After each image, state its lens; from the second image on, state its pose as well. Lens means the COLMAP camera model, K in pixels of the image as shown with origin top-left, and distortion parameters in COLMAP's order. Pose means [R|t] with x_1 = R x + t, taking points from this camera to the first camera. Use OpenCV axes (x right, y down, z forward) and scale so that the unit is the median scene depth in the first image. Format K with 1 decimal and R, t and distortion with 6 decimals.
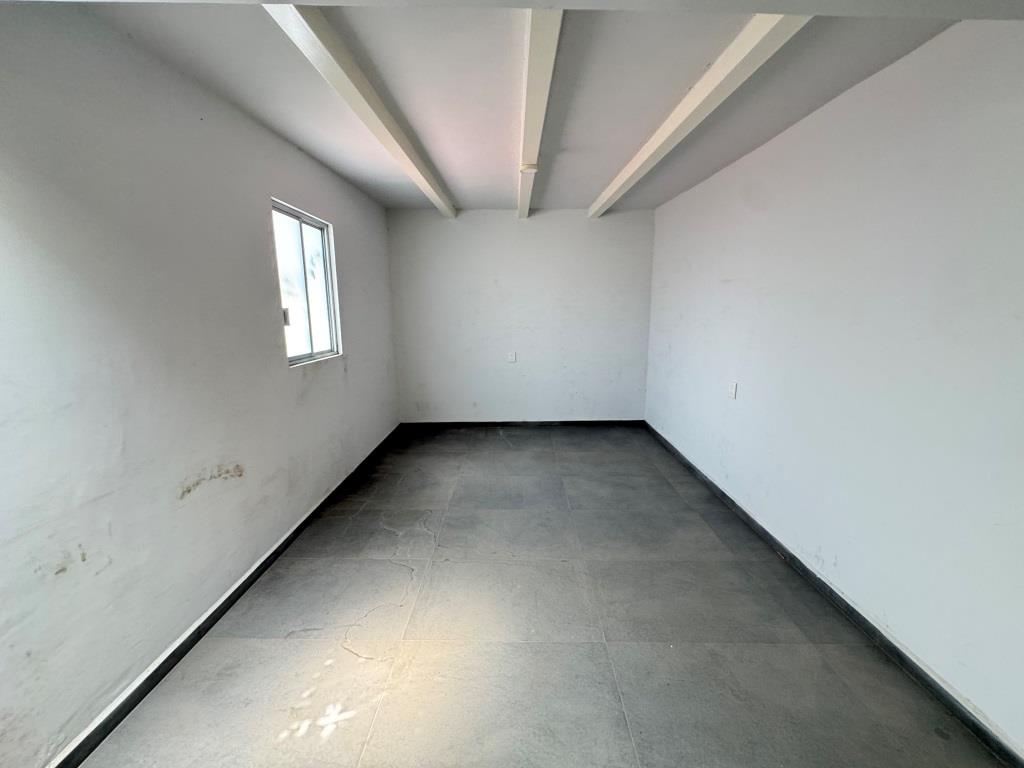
lens RADIAL K [[411.6, 0, 512.0], [0, 411.6, 384.0], [0, 0, 1]] dist [0.000046, -0.000177]
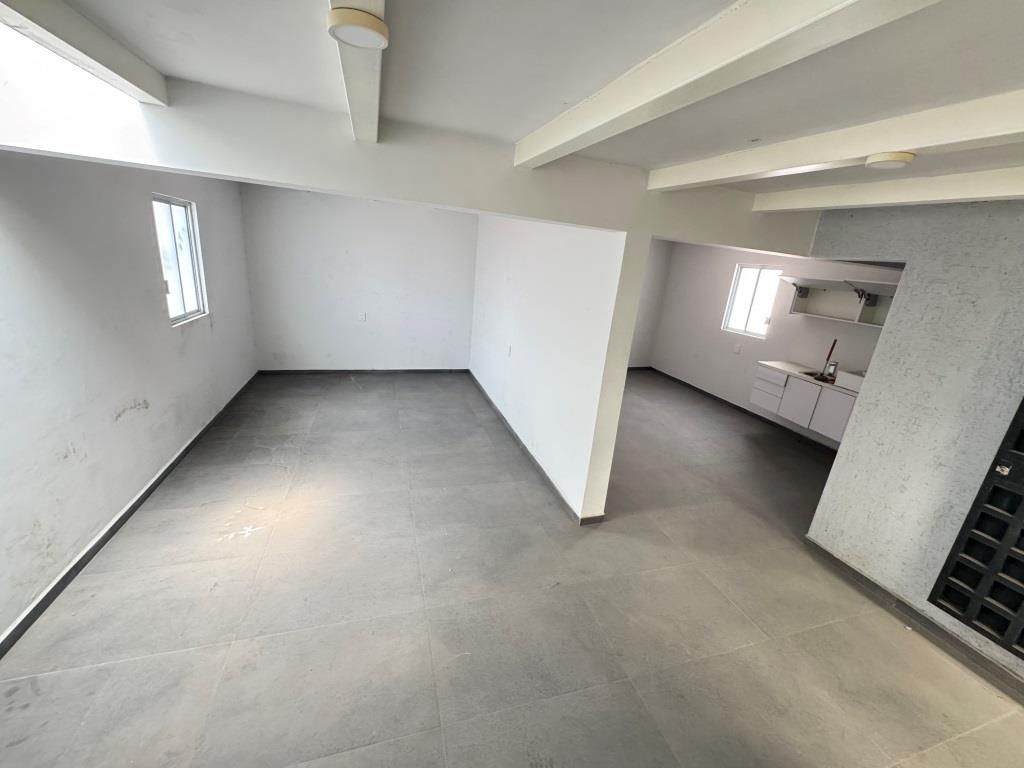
lens RADIAL K [[411.6, 0, 512.0], [0, 411.6, 384.0], [0, 0, 1]] dist [0.000046, -0.000177]
pose [[0.946482, -0.005617, 0.322709, 0.042321], [-0.035036, 0.992152, 0.120029, -0.047416], [-0.320850, -0.124912, 0.938857, -0.488859]]
